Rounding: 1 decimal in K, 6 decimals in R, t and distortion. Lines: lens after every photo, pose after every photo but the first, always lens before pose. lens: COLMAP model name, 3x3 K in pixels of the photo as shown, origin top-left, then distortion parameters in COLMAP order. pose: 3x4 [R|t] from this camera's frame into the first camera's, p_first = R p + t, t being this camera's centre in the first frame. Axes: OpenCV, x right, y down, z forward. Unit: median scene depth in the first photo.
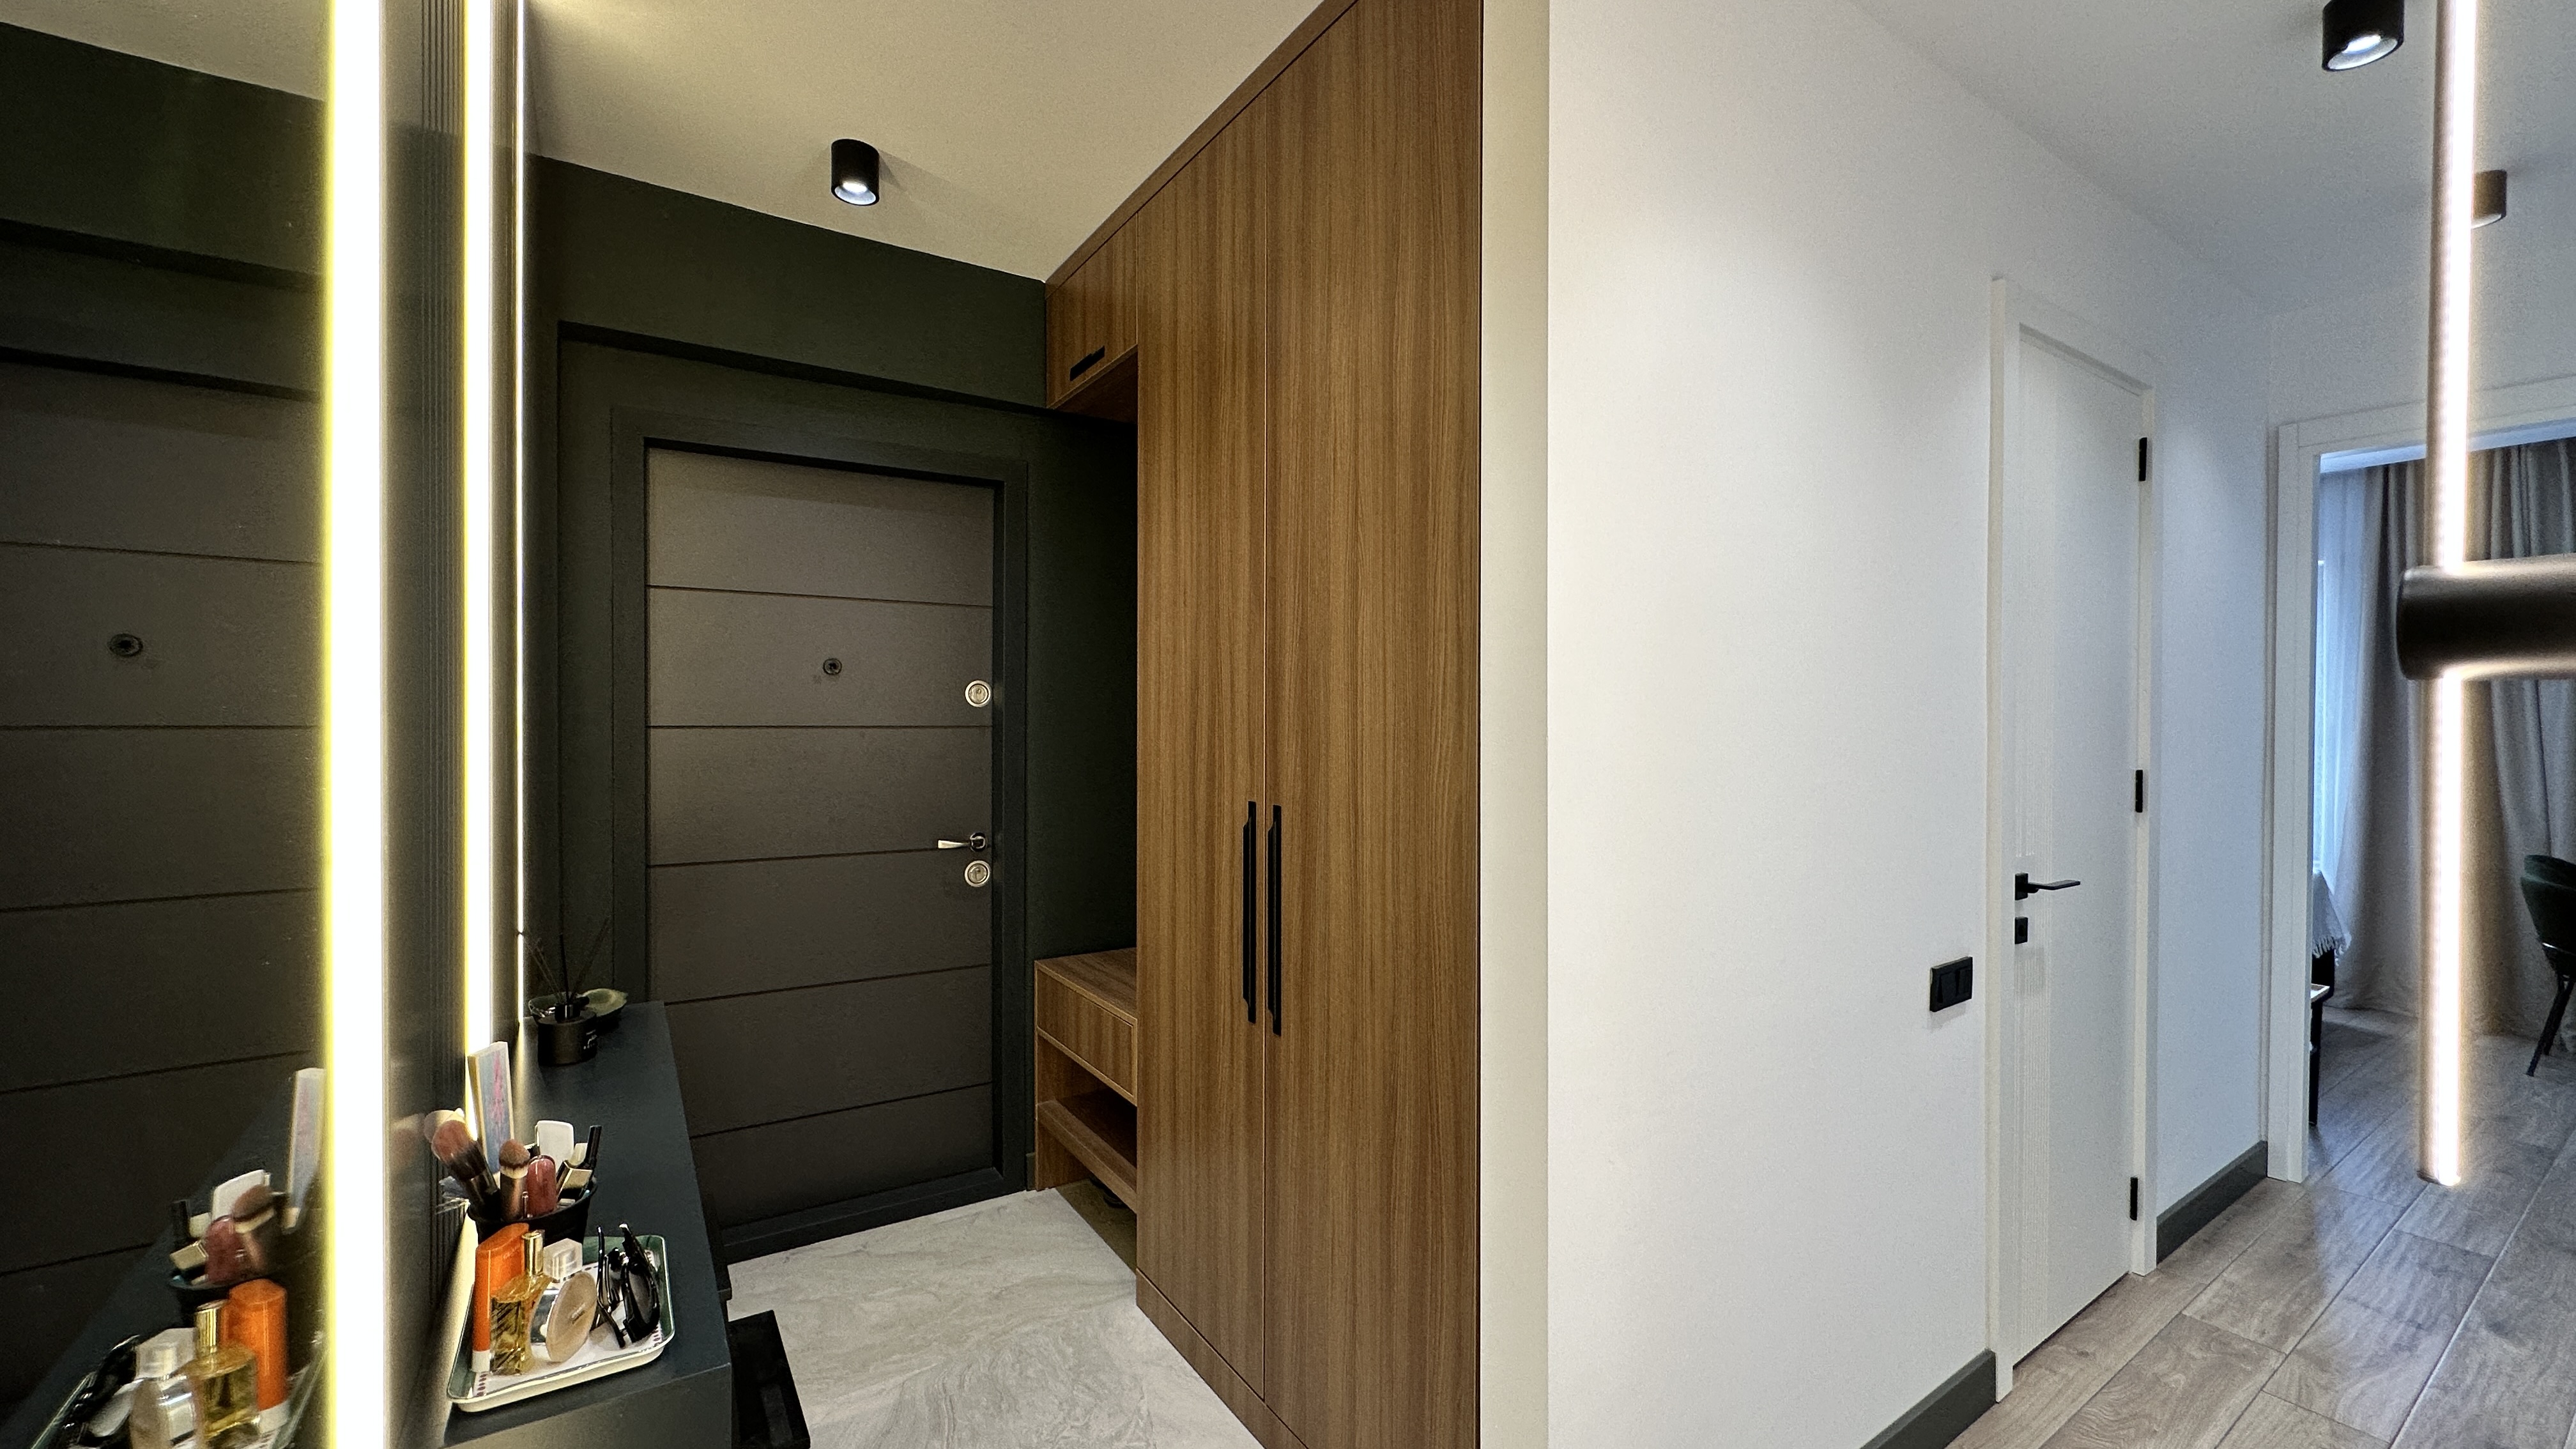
lens RADIAL K [[1027.5, 0, 1283.7], [0, 1027.5, 724.9], [0, 0, 1]] dist [-0.002348, 0.000872]
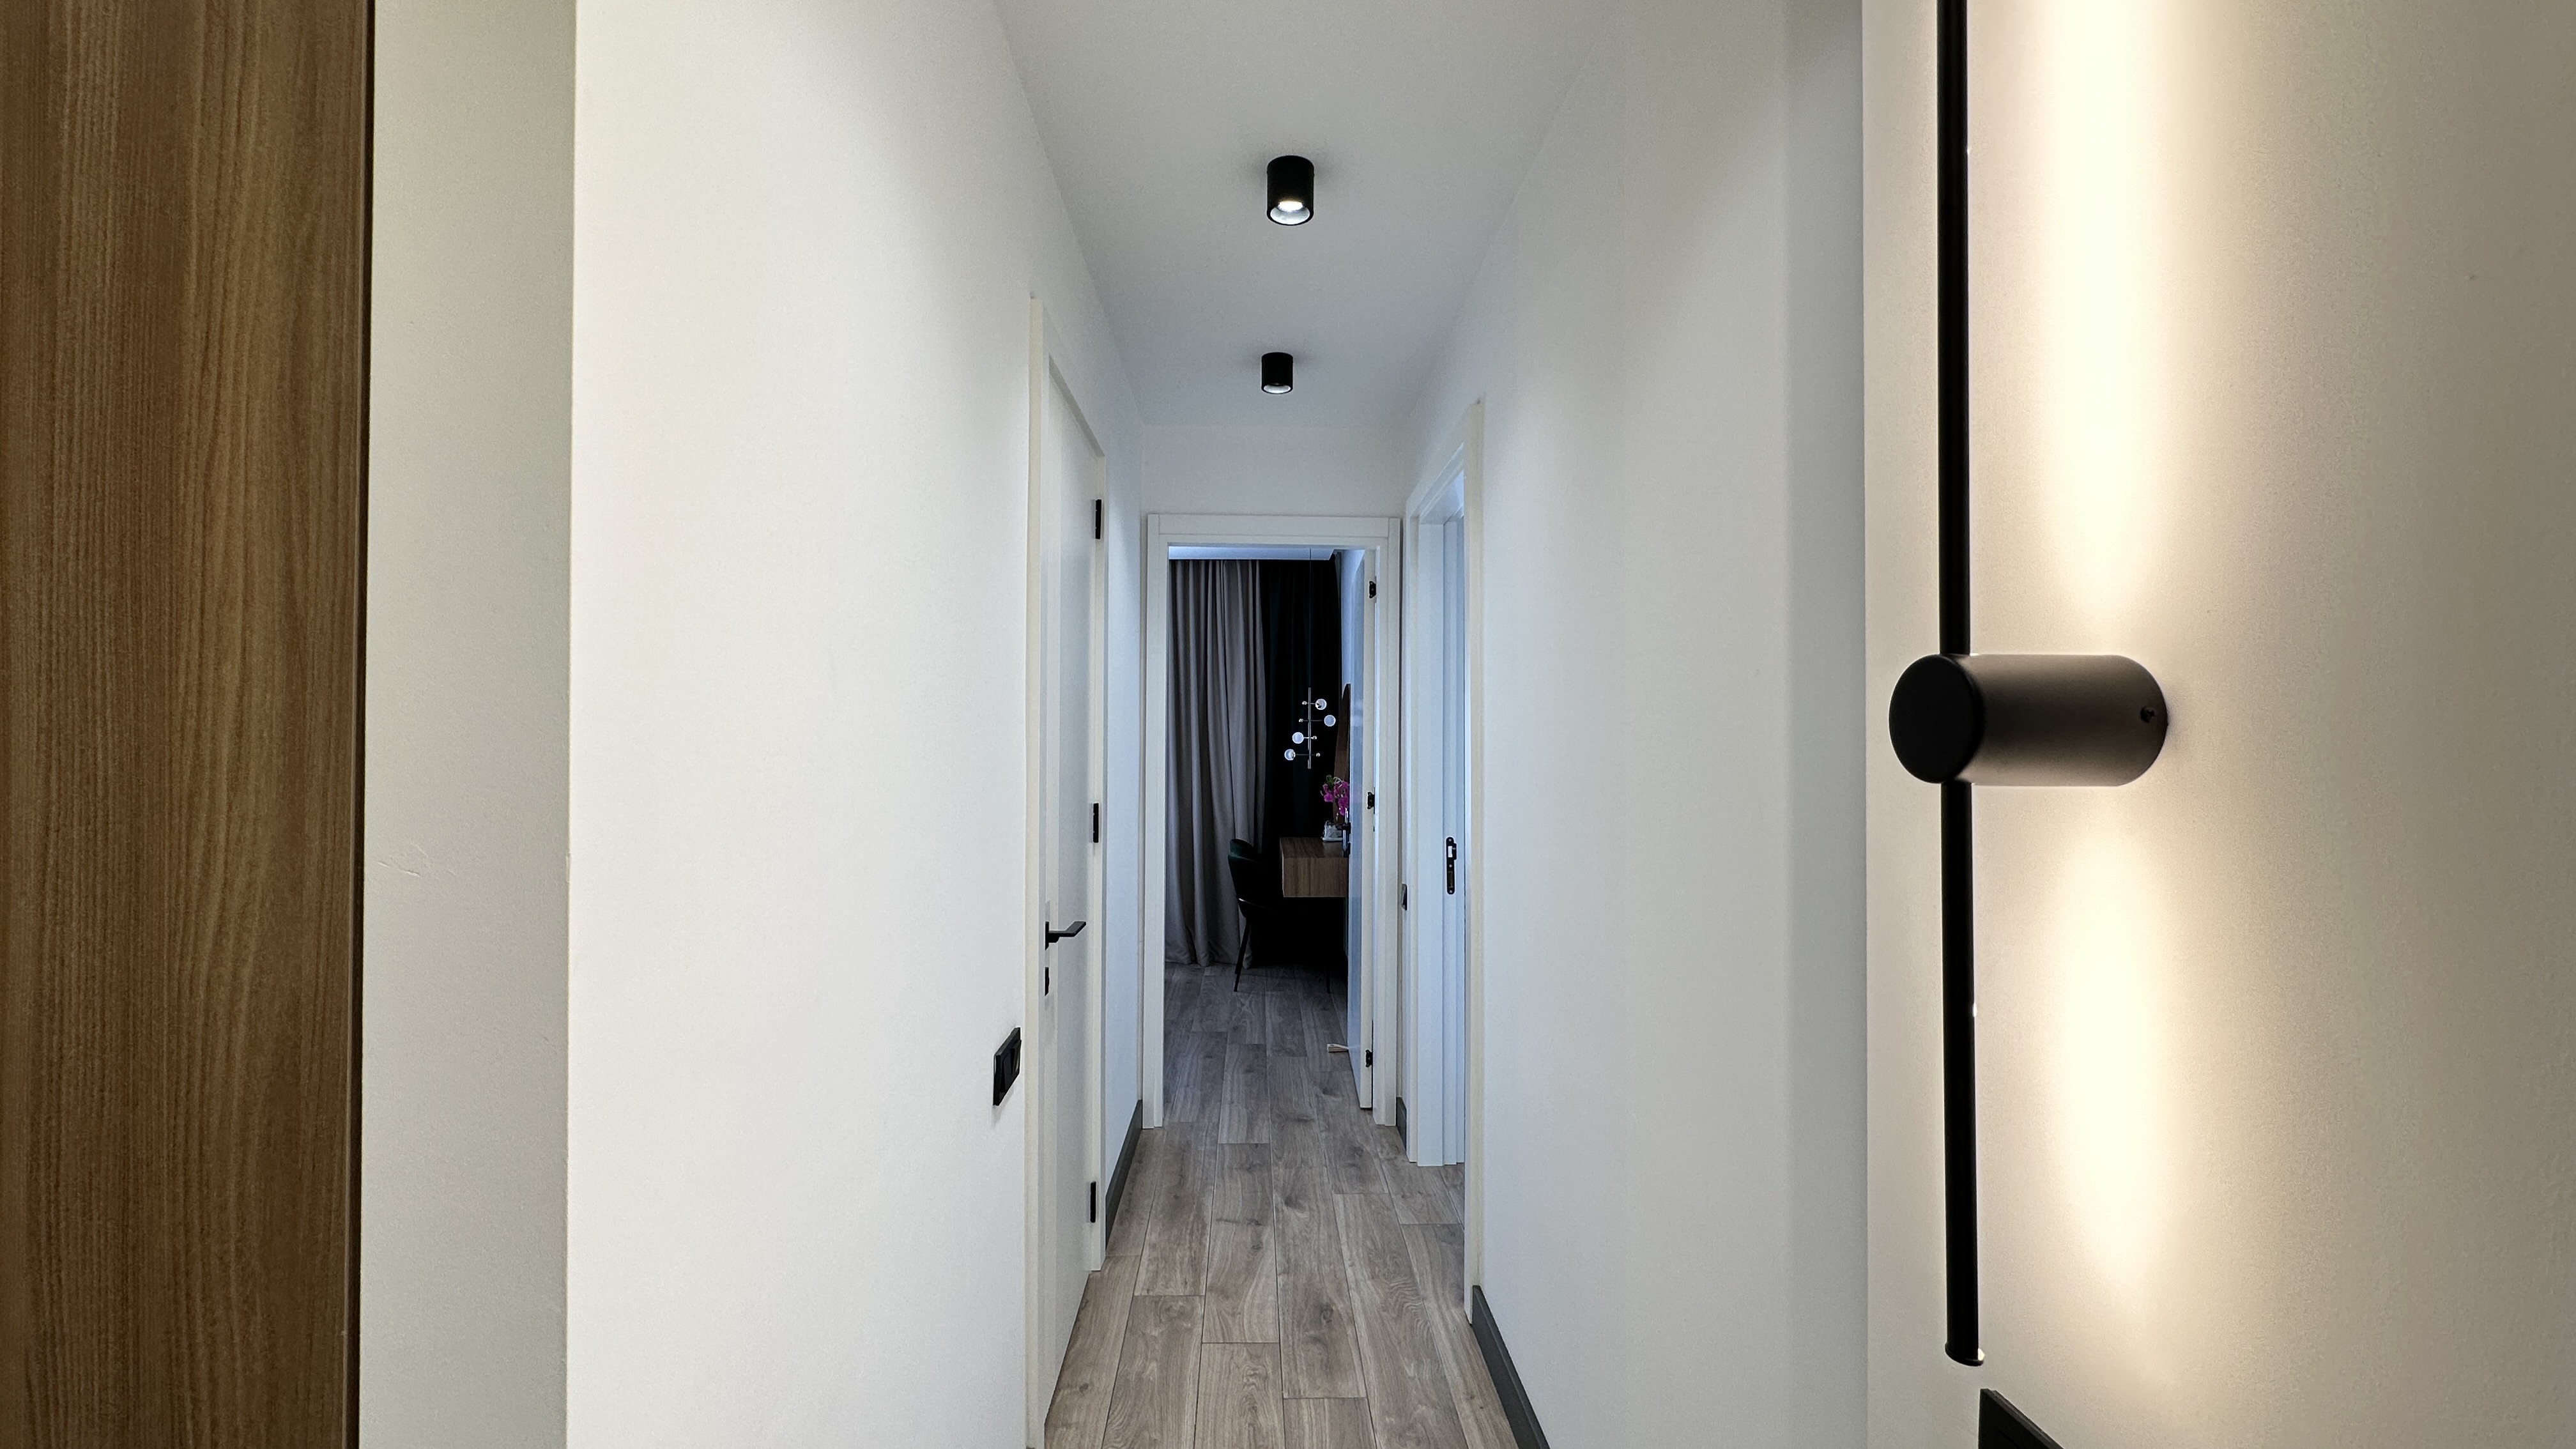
lens RADIAL K [[1027.5, 0, 1283.7], [0, 1027.5, 724.9], [0, 0, 1]] dist [-0.002348, 0.000872]
pose [[0.534796, 0.011129, 0.844908, 0.021361], [0.005273, 0.999850, -0.016507, -0.022995], [-0.844965, 0.013283, 0.534657, 0.282773]]
